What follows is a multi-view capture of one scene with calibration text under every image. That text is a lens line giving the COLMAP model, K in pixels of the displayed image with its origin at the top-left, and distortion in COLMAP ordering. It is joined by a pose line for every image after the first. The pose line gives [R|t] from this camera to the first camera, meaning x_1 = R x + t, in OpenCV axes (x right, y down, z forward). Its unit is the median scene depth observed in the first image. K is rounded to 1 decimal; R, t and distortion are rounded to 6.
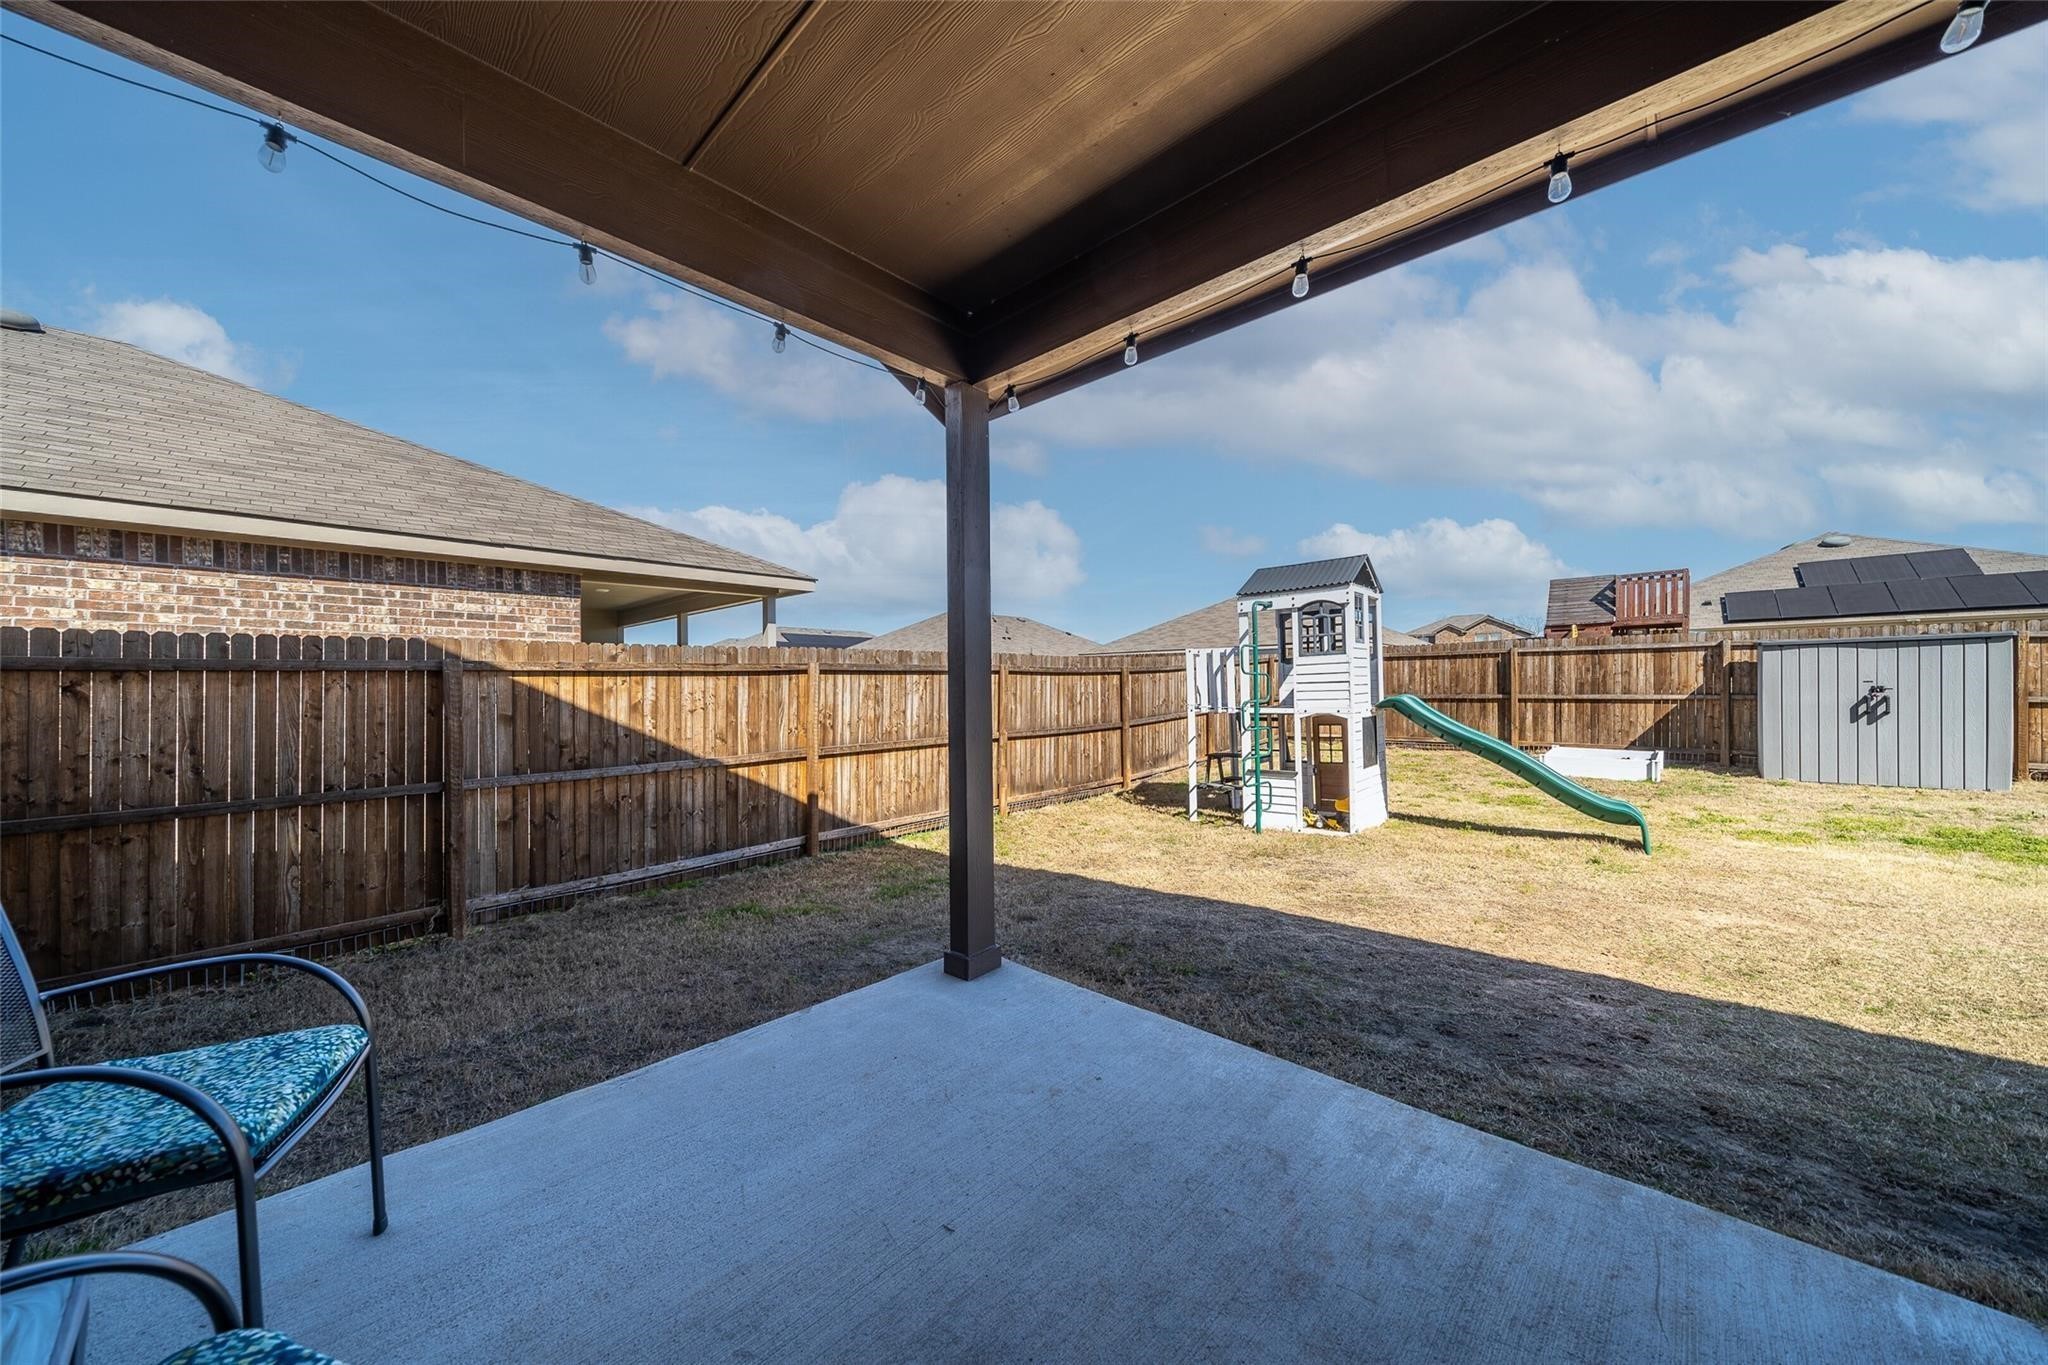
lens RADIAL K [[707.0, 0, 1021.0], [0, 707.0, 682.2], [0, 0, 1]] dist [-0.007027, -0.000535]
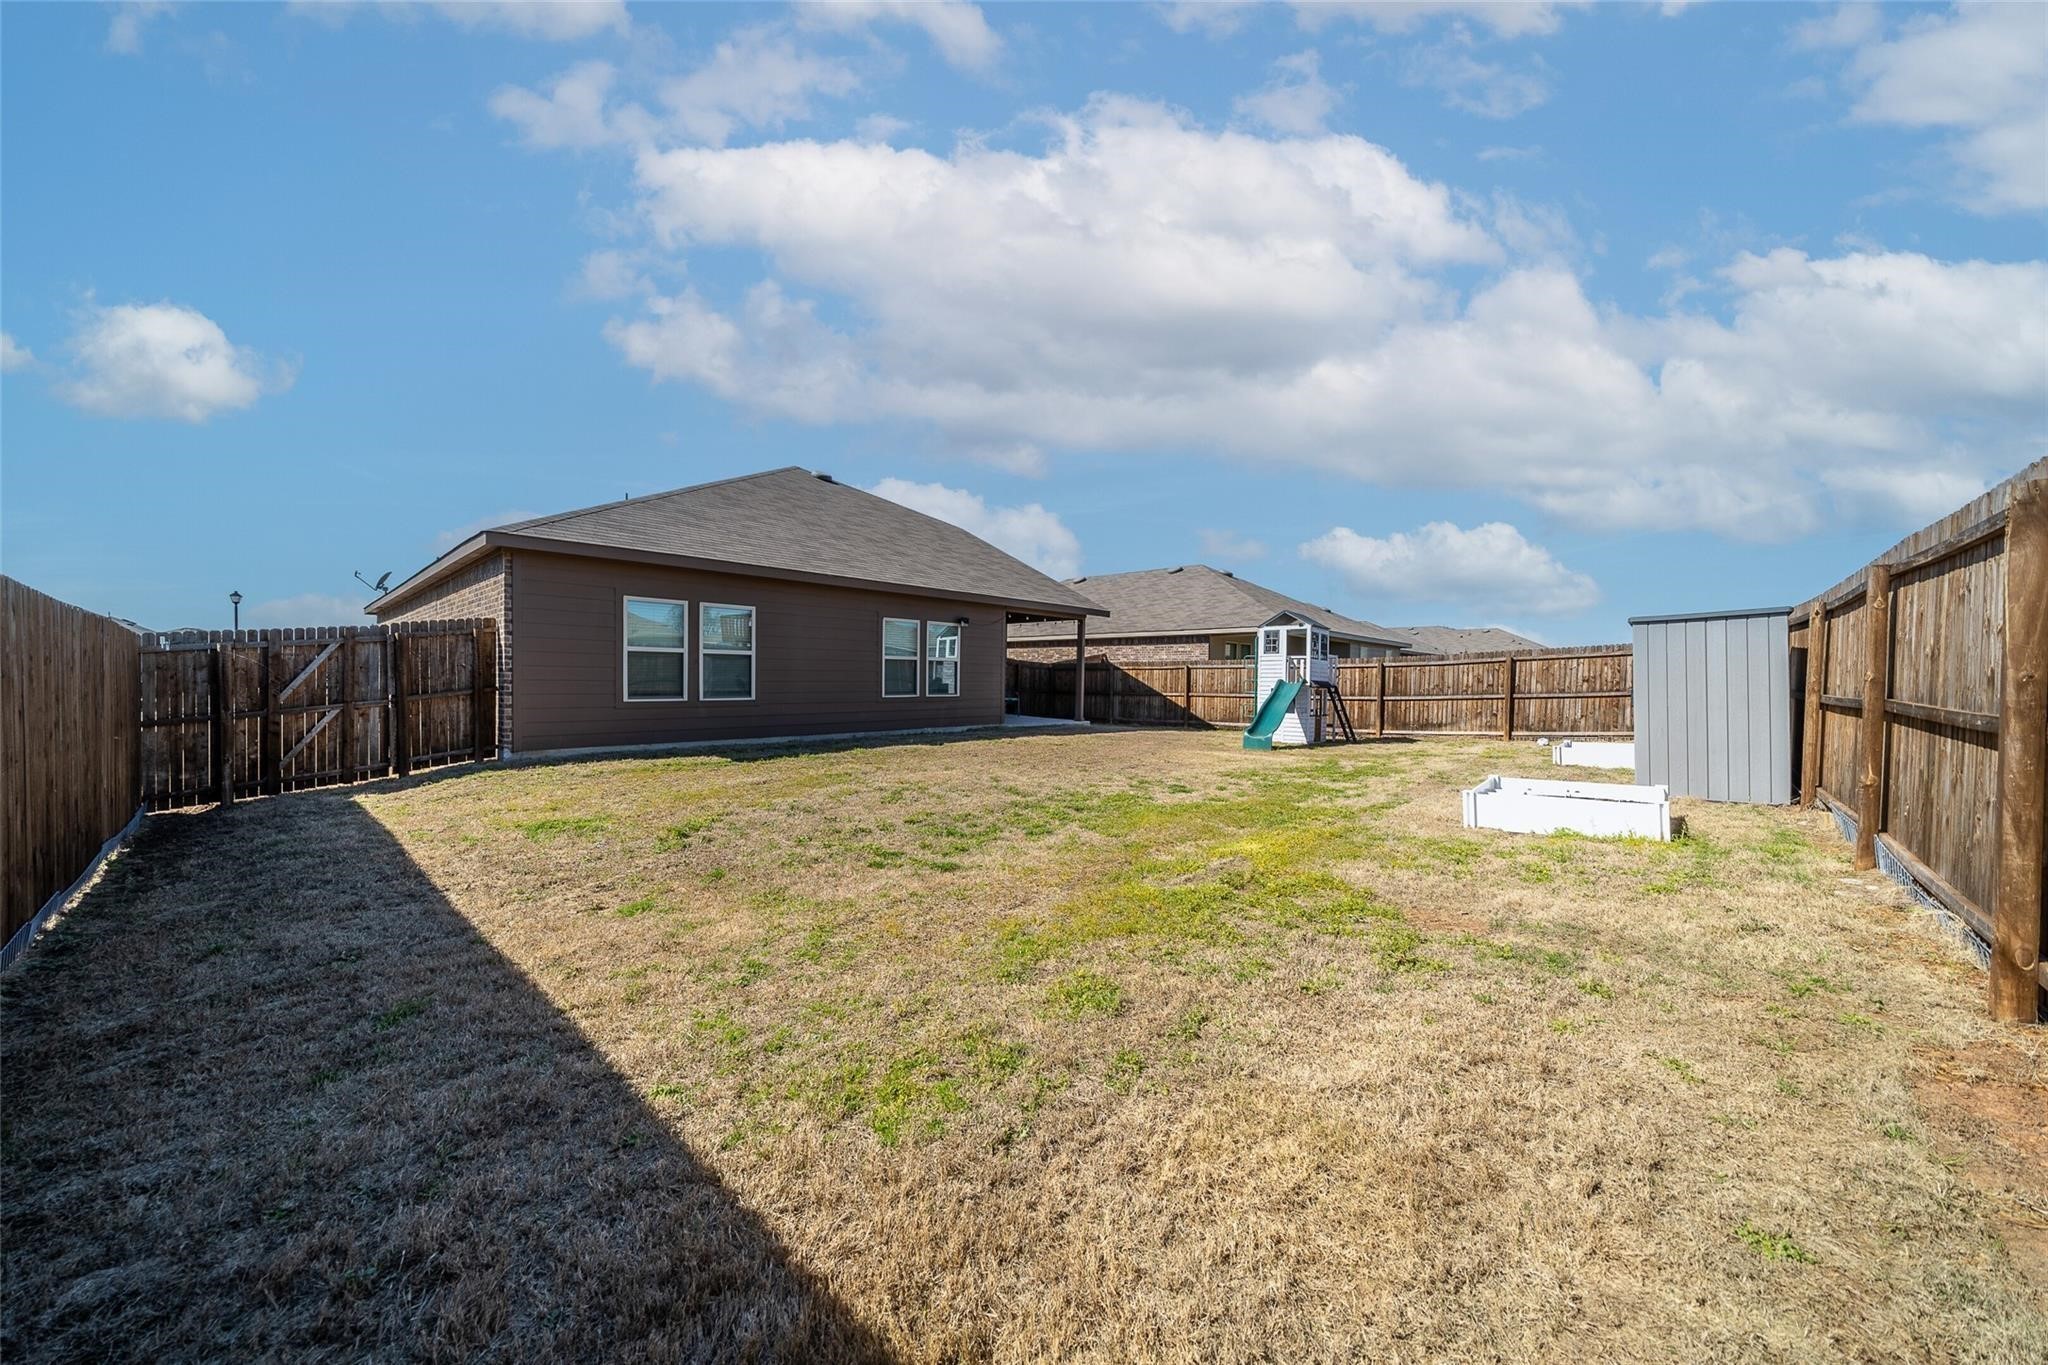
lens RADIAL K [[707.0, 0, 1023.1], [0, 707.0, 677.5], [0, 0, 1]] dist [-0.007027, -0.000535]
pose [[-0.009029, 0.008659, -0.999922, 3.306665], [-0.002871, 0.999958, 0.008685, 0.002898], [0.999955, 0.002949, -0.009004, 0.370390]]
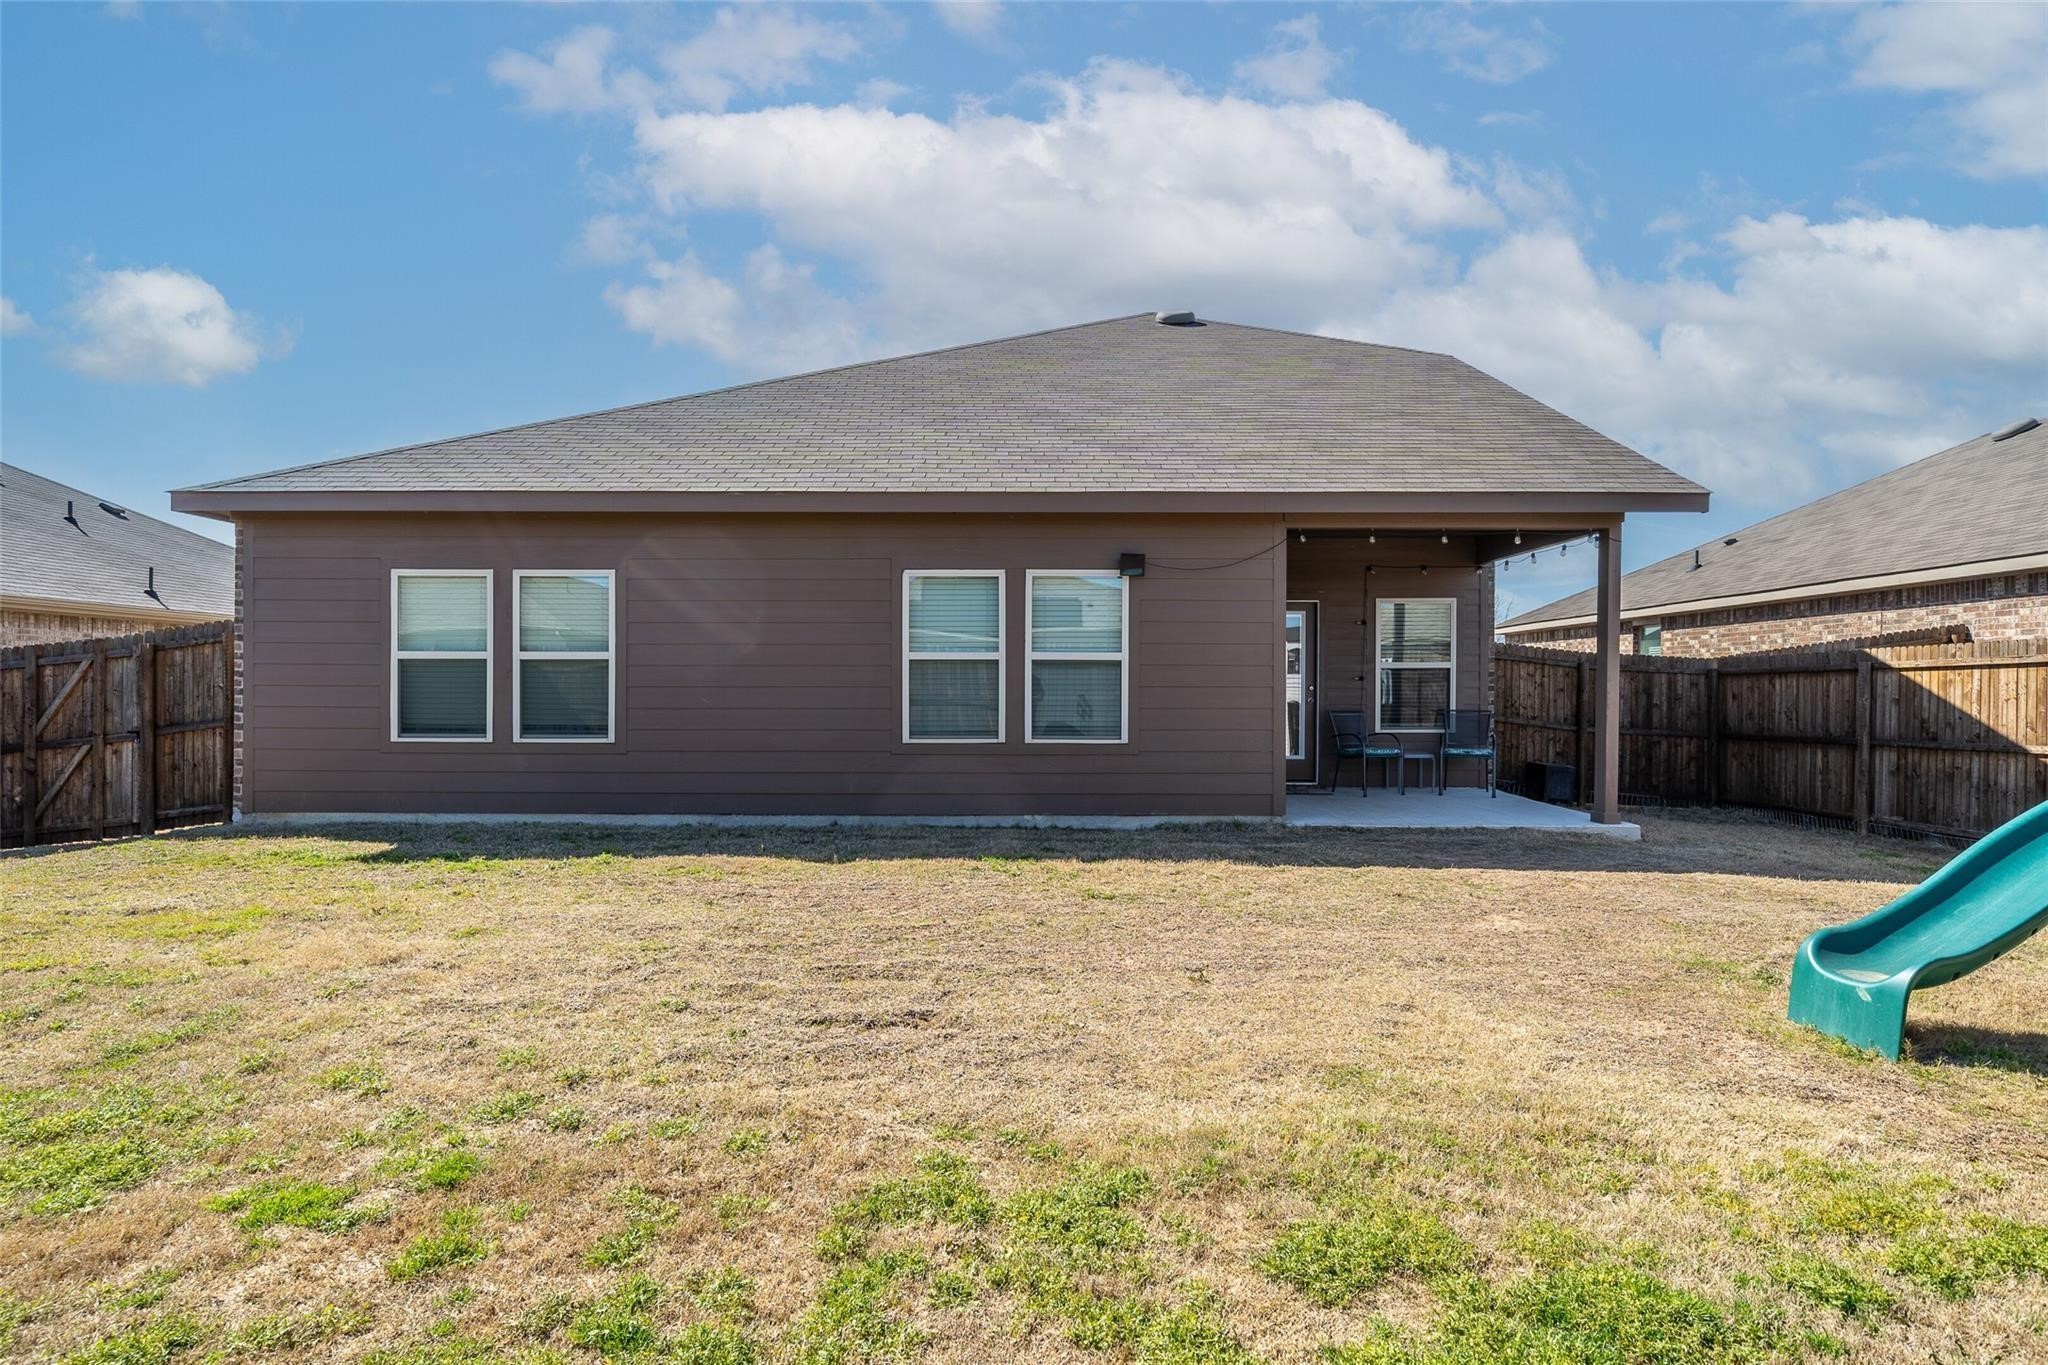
lens RADIAL K [[1107.9, 0, 1027.9], [0, 1107.9, 692.7], [0, 0, 1]] dist [-0.005545, -0.000465]
pose [[-0.744173, 0.007132, -0.667949, 1.883064], [0.009444, 0.999955, 0.000156, 0.016286], [0.667920, -0.006192, -0.744207, 1.318950]]
